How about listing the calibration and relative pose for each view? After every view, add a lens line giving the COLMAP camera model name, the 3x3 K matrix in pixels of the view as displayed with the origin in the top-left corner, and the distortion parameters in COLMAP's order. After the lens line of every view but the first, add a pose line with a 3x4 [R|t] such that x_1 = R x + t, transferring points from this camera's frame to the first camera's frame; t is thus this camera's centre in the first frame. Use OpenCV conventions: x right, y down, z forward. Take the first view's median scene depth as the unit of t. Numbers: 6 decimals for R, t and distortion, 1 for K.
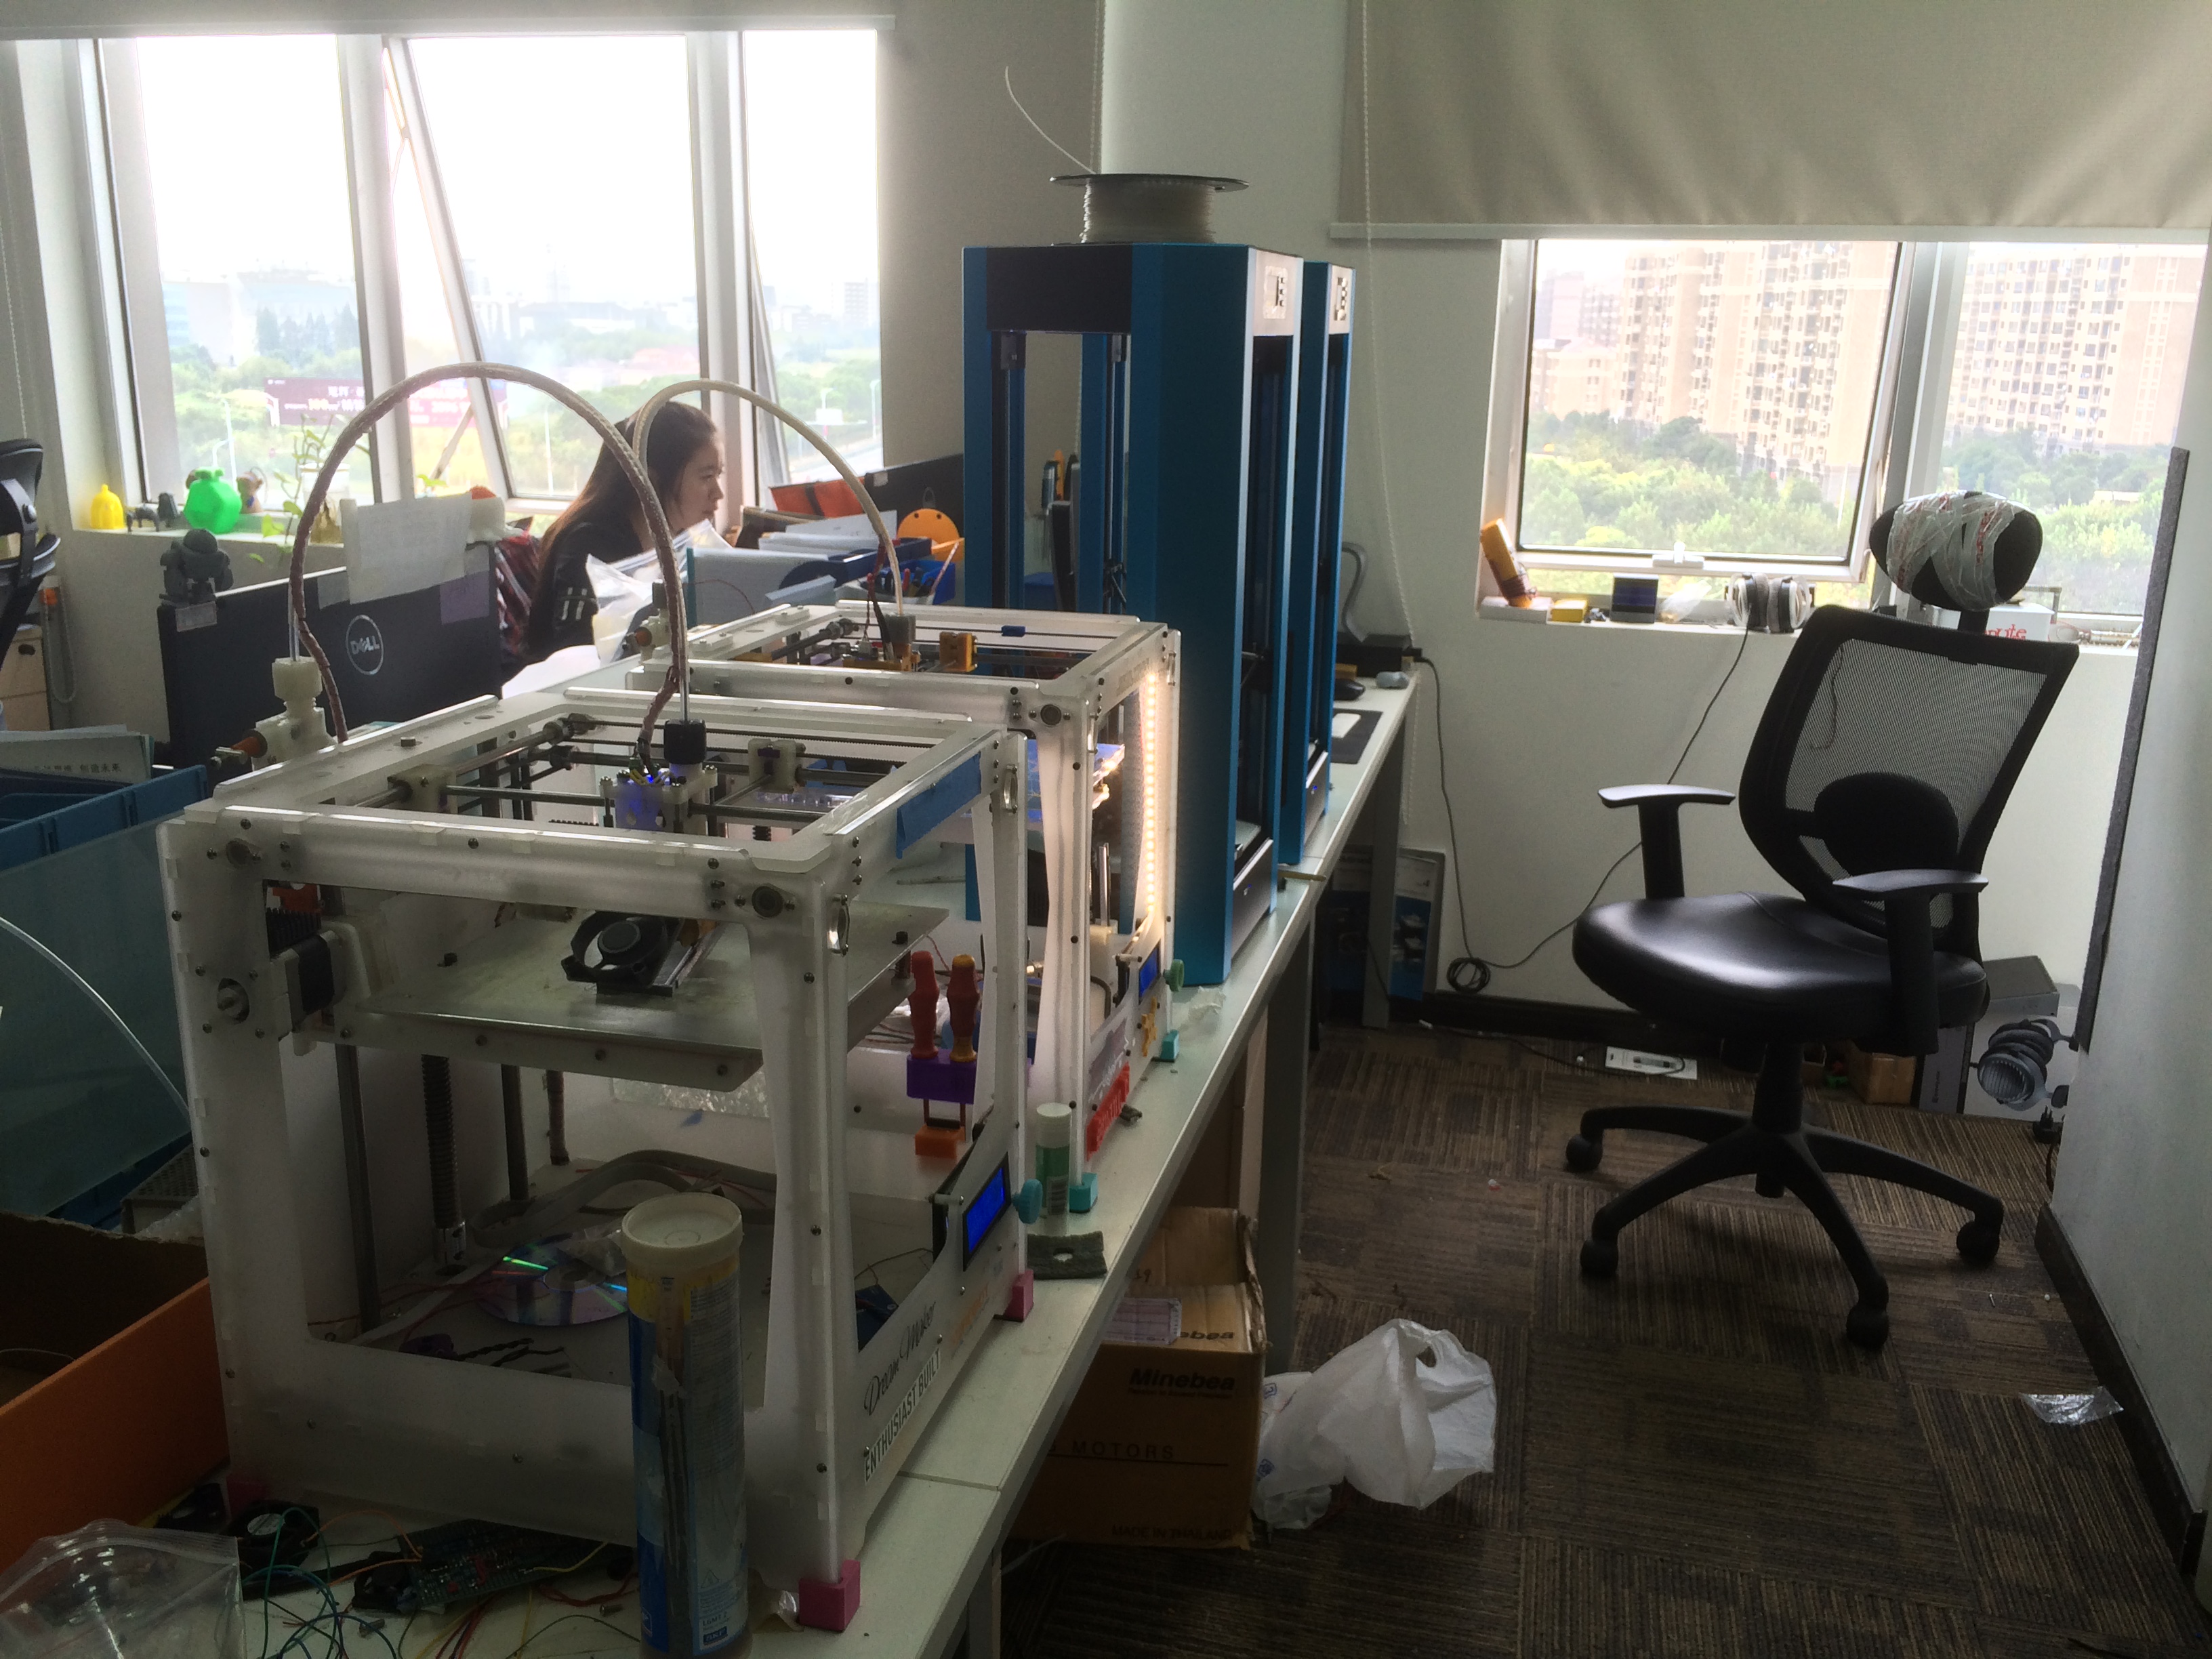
lens RADIAL K [[1954.9, 0, 1106.0], [0, 1954.9, 829.5], [0, 0, 1]] dist [0.075107, 0.001110]
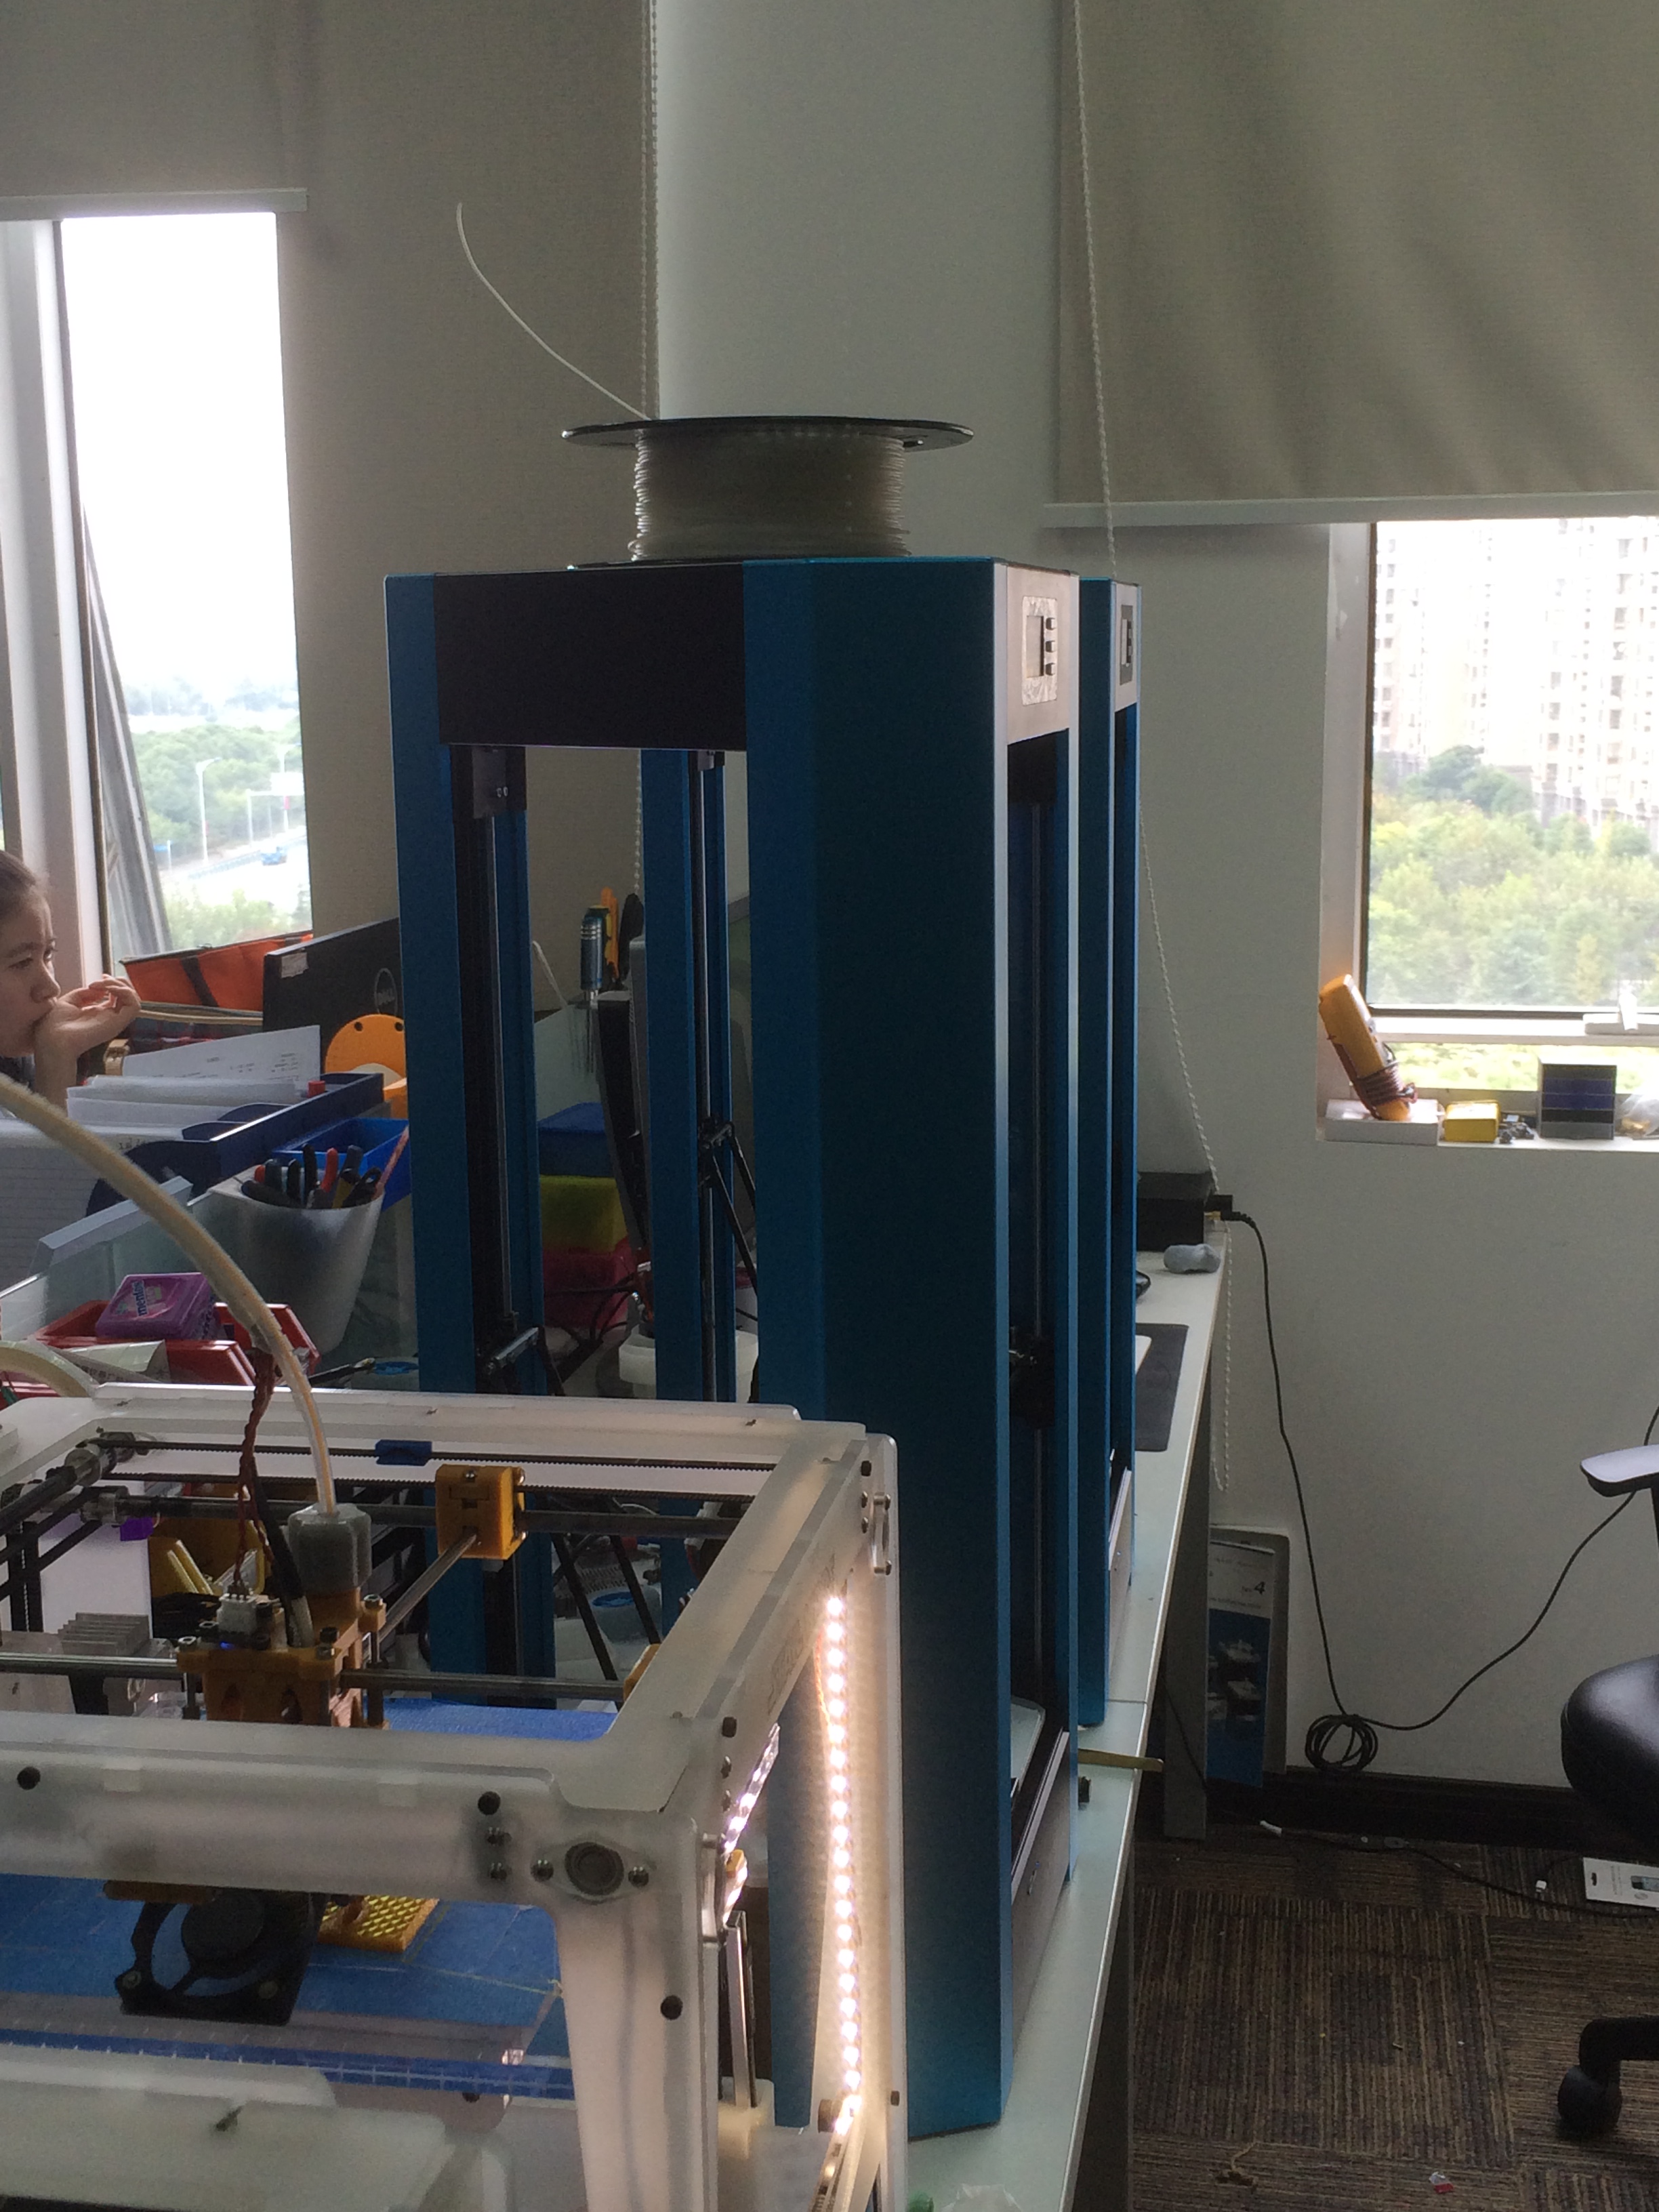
lens RADIAL K [[2734.3, 0, 829.5], [0, 2734.3, 1106.0], [0, 0, 1]] dist [0.088572, -0.038398]
pose [[0.997874, -0.040581, 0.050990, -0.002057], [0.044739, 0.995525, -0.083236, -0.059057], [-0.047384, 0.085341, 0.995224, 0.187783]]
